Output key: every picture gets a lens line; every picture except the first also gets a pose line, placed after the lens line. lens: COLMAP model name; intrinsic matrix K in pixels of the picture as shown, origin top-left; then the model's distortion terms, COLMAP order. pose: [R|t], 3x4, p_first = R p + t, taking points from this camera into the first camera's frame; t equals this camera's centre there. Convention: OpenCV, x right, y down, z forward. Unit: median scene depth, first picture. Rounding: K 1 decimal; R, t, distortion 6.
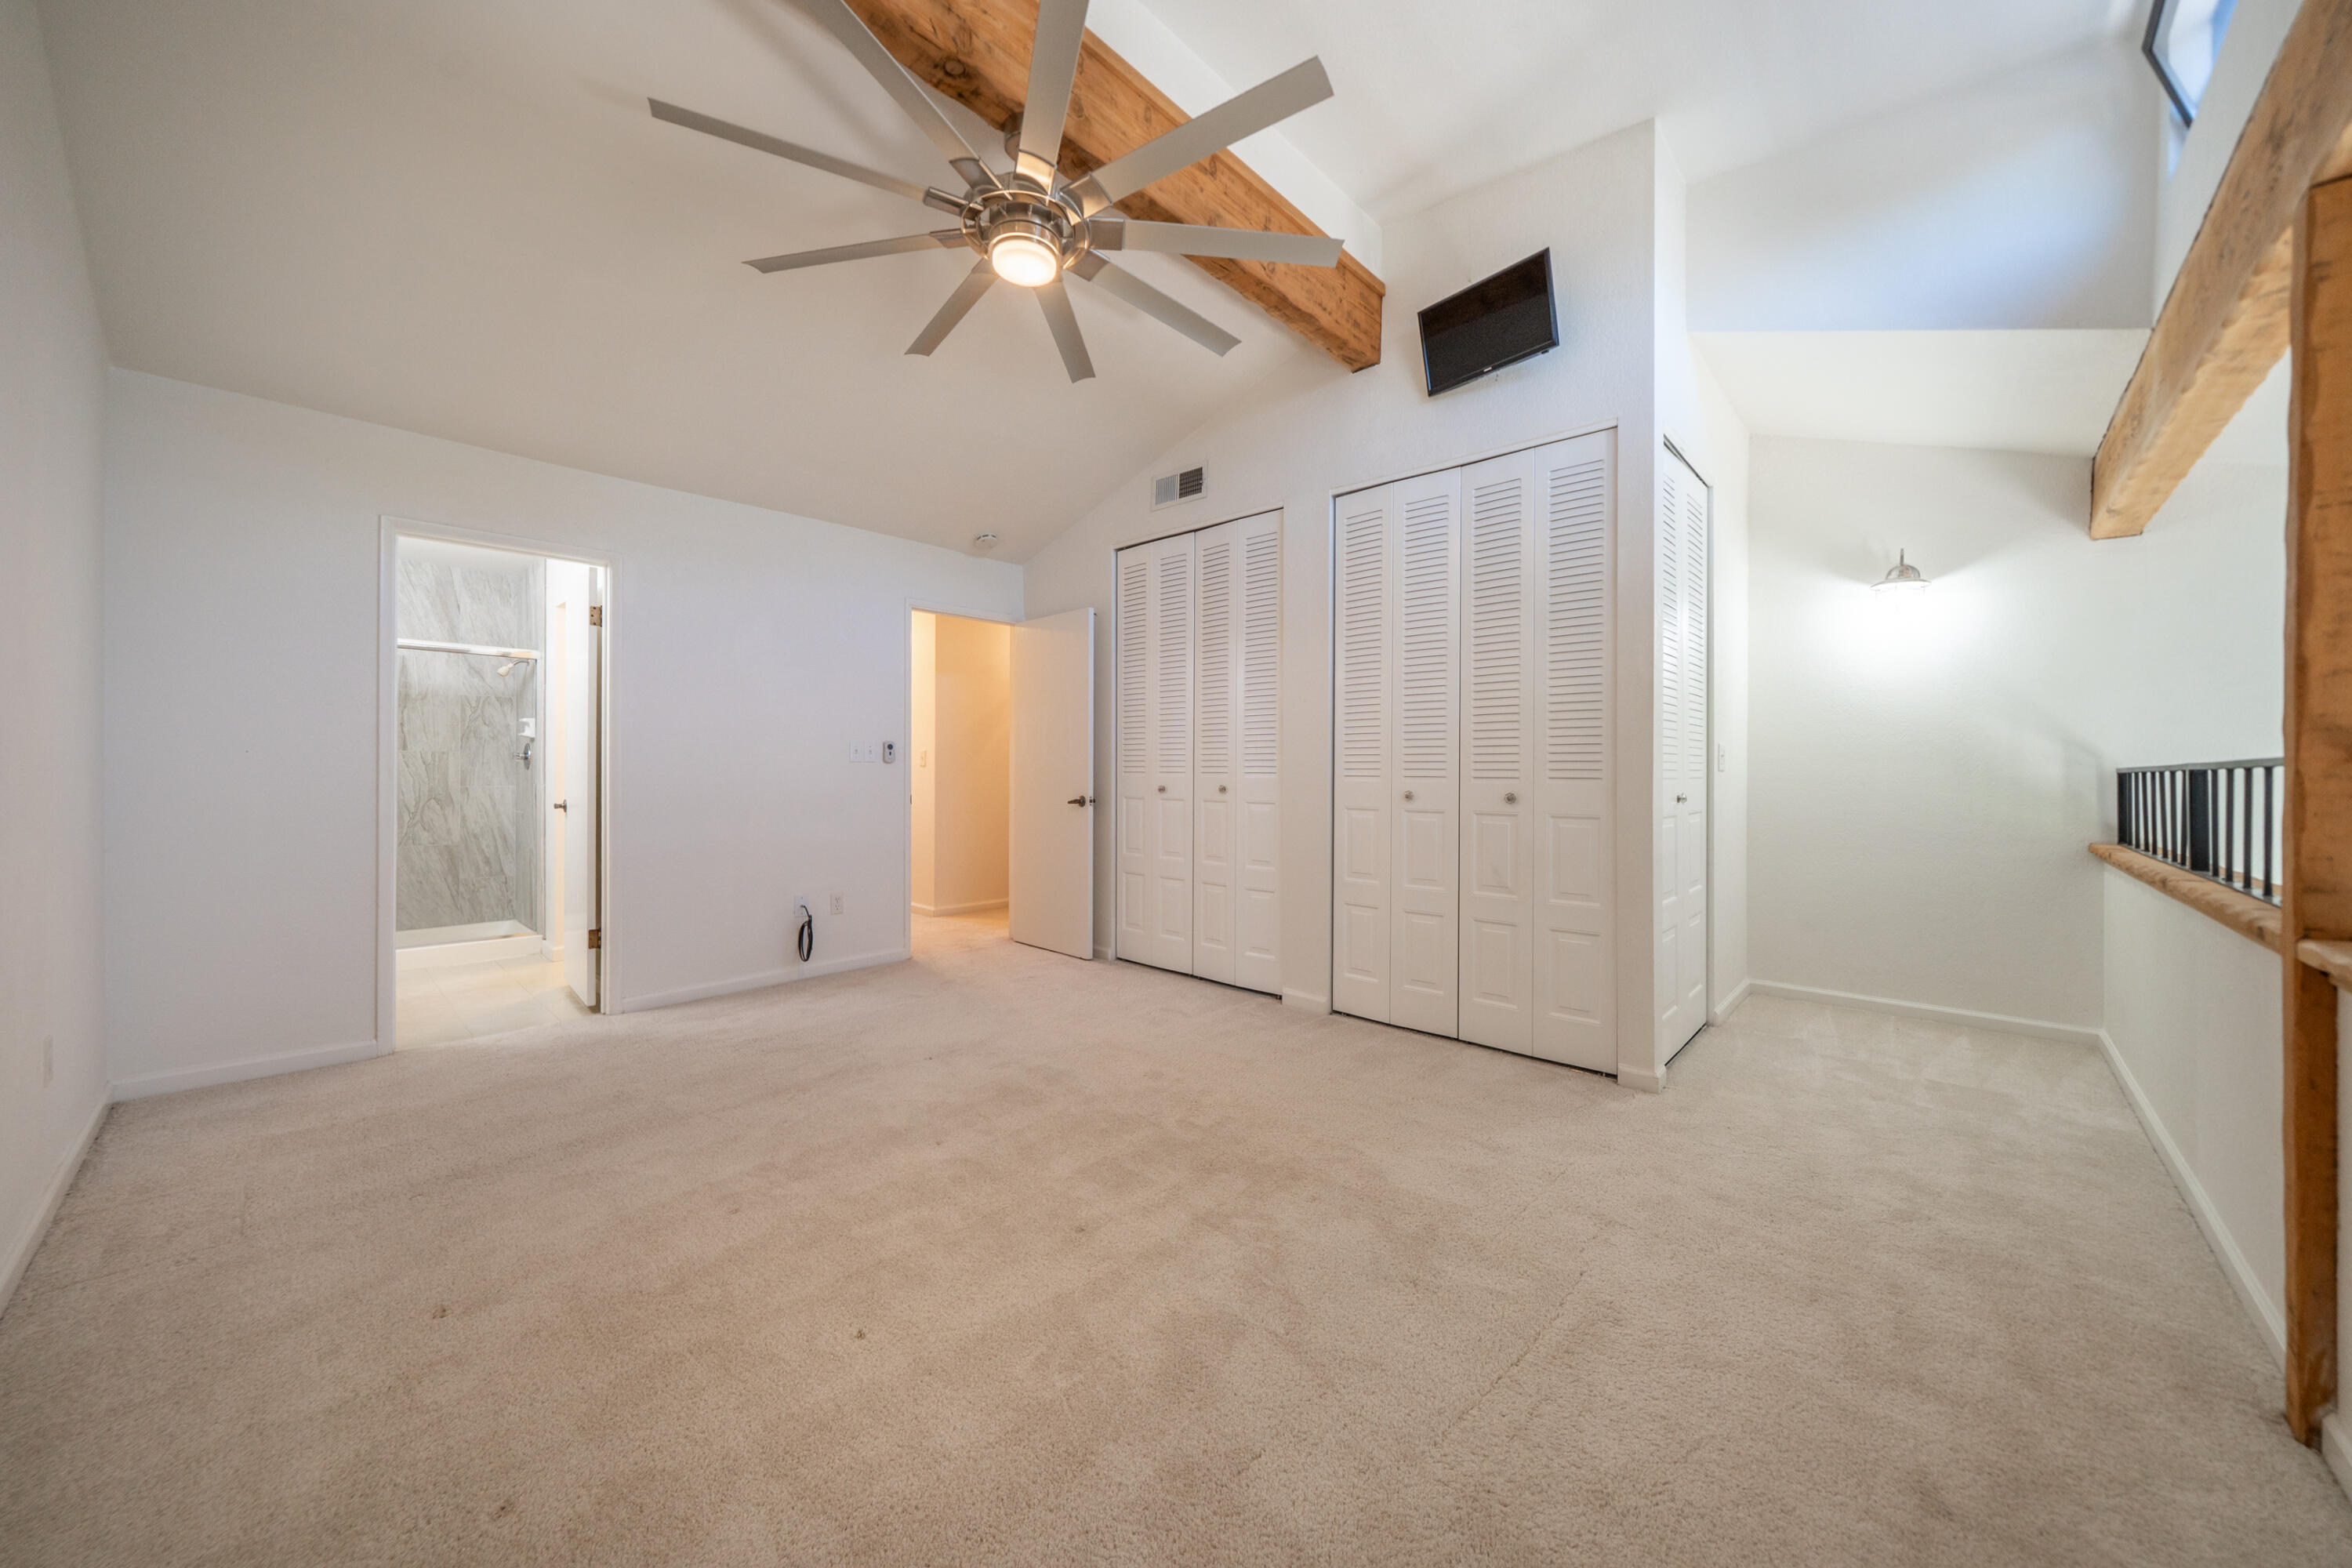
lens RADIAL K [[809.5, 0, 1156.8], [0, 809.5, 781.9], [0, 0, 1]] dist [-0.004628, -0.000290]
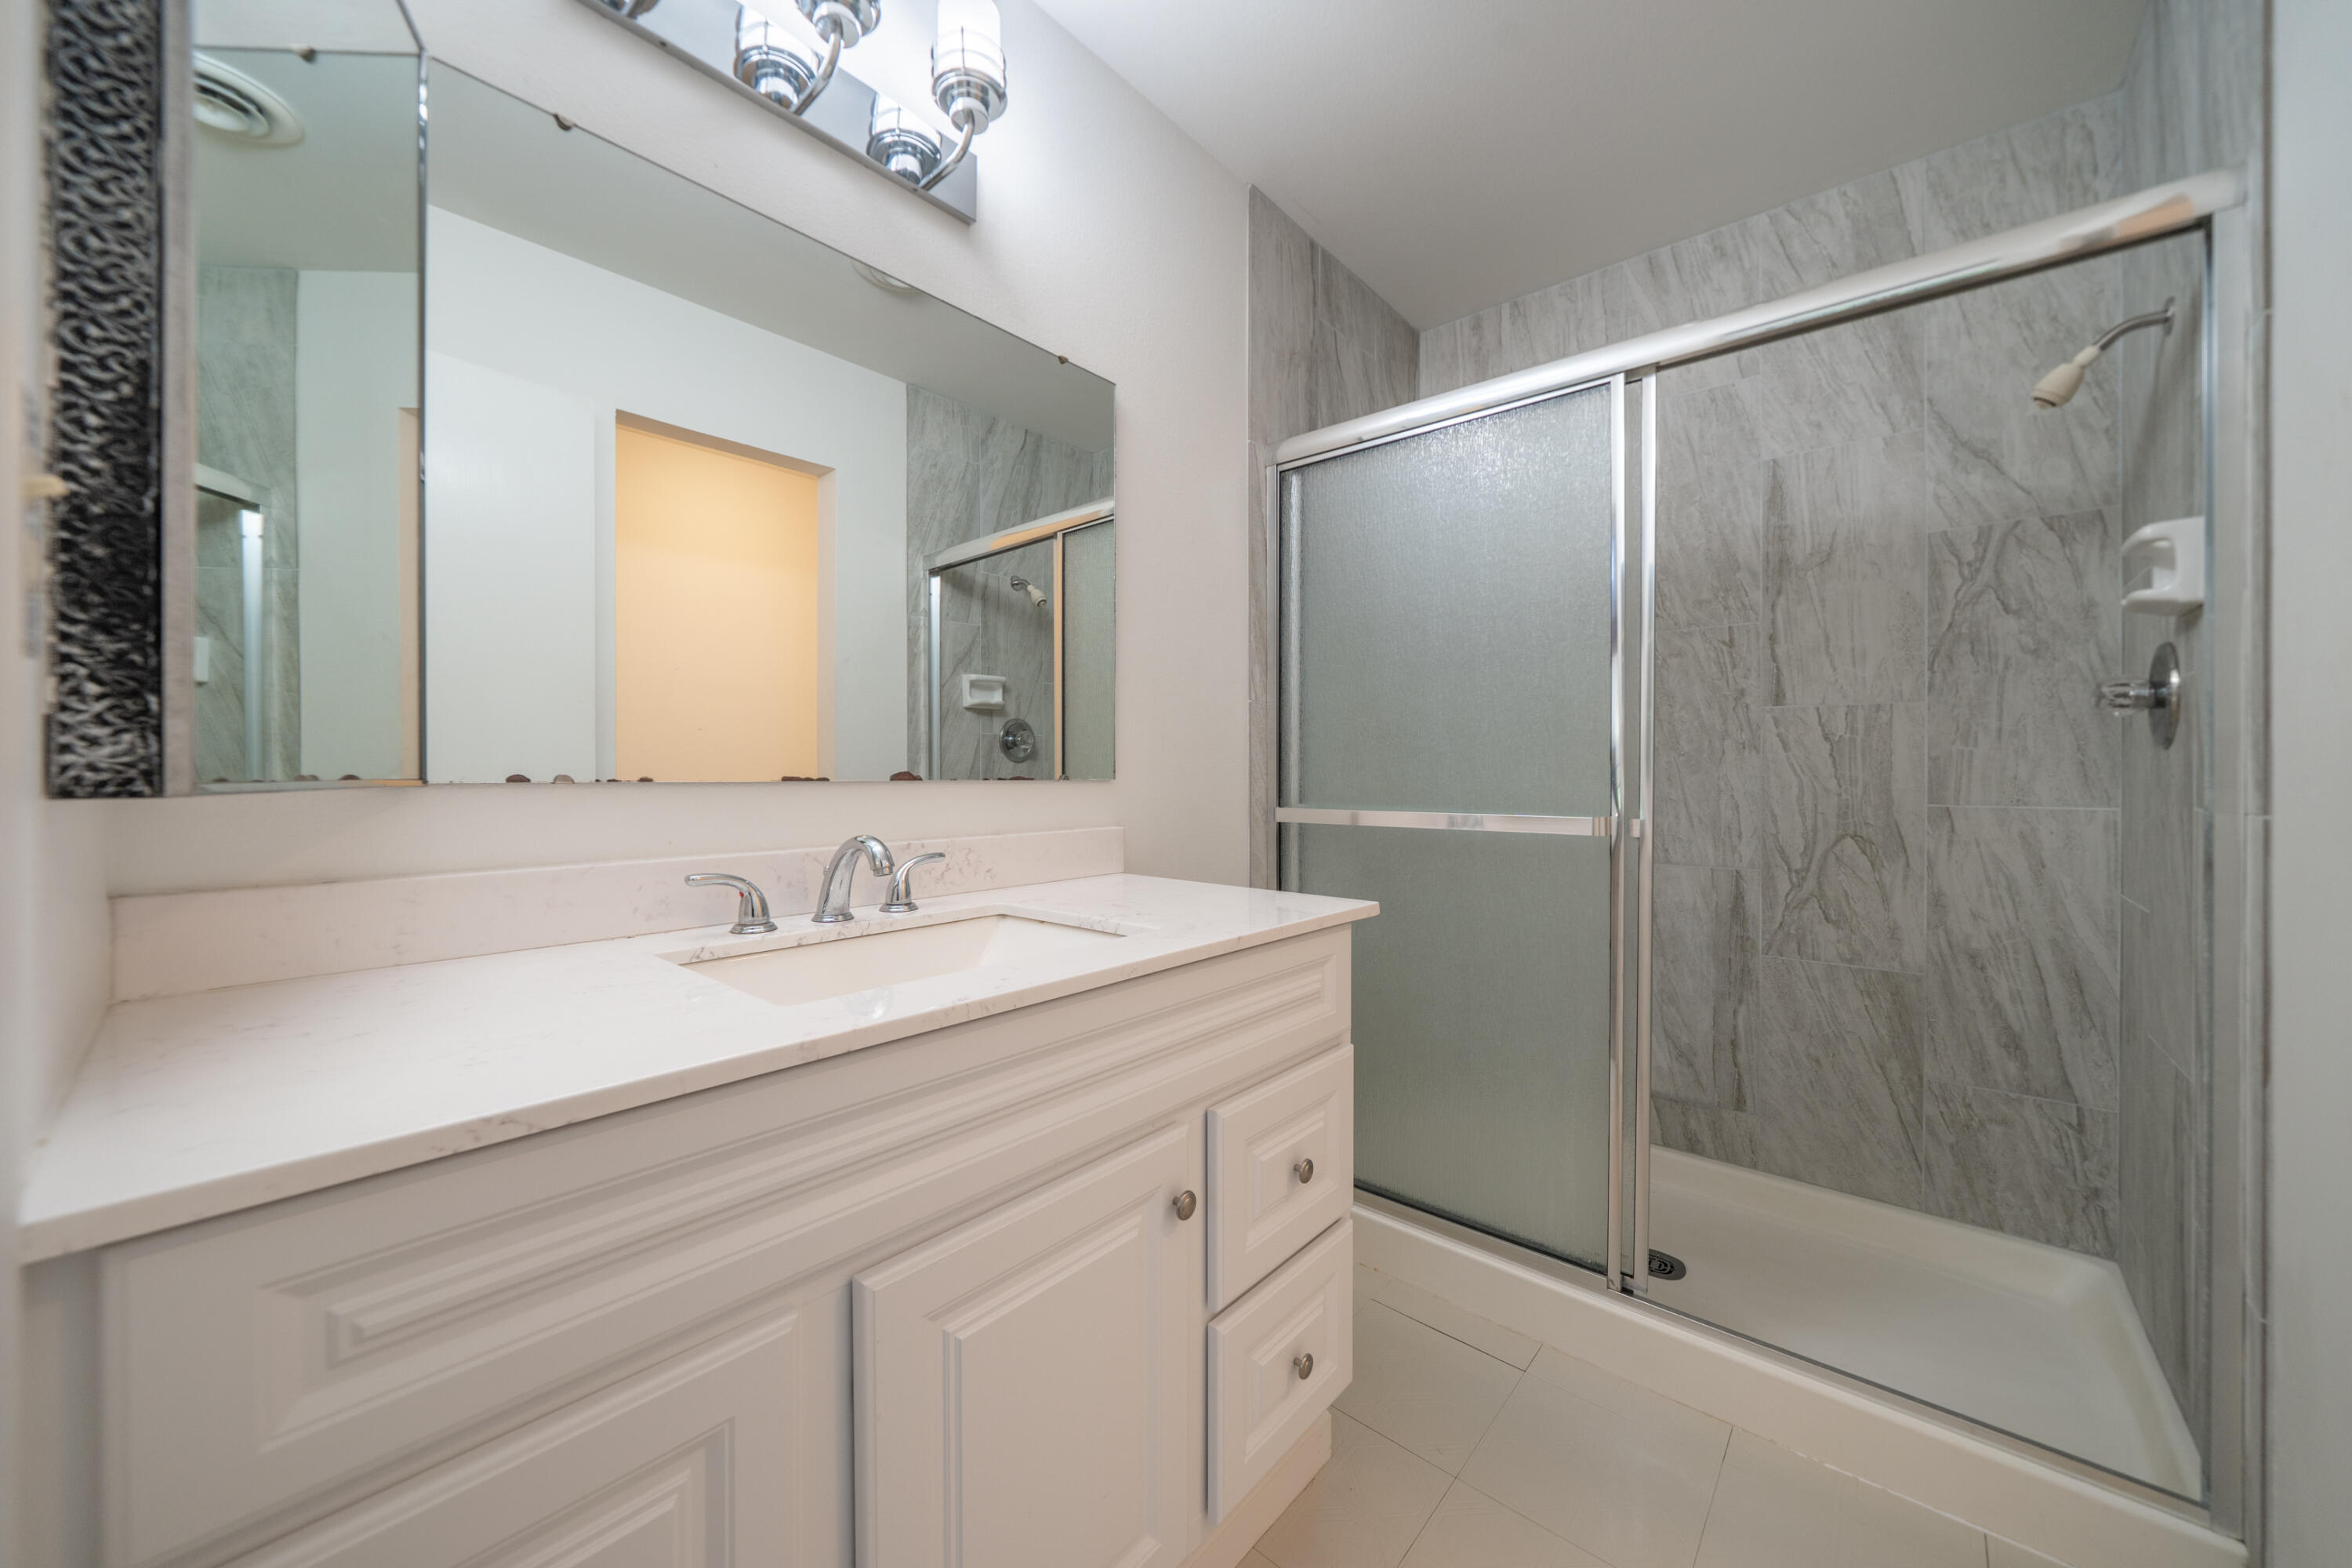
lens RADIAL K [[848.3, 0, 1165.0], [0, 848.3, 764.7], [0, 0, 1]] dist [-0.010416, 0.000197]
pose [[0.029391, -0.004173, -0.999559, -0.522925], [-0.006703, 0.999968, -0.004372, -0.007390], [0.999546, 0.006829, 0.029362, 0.672722]]
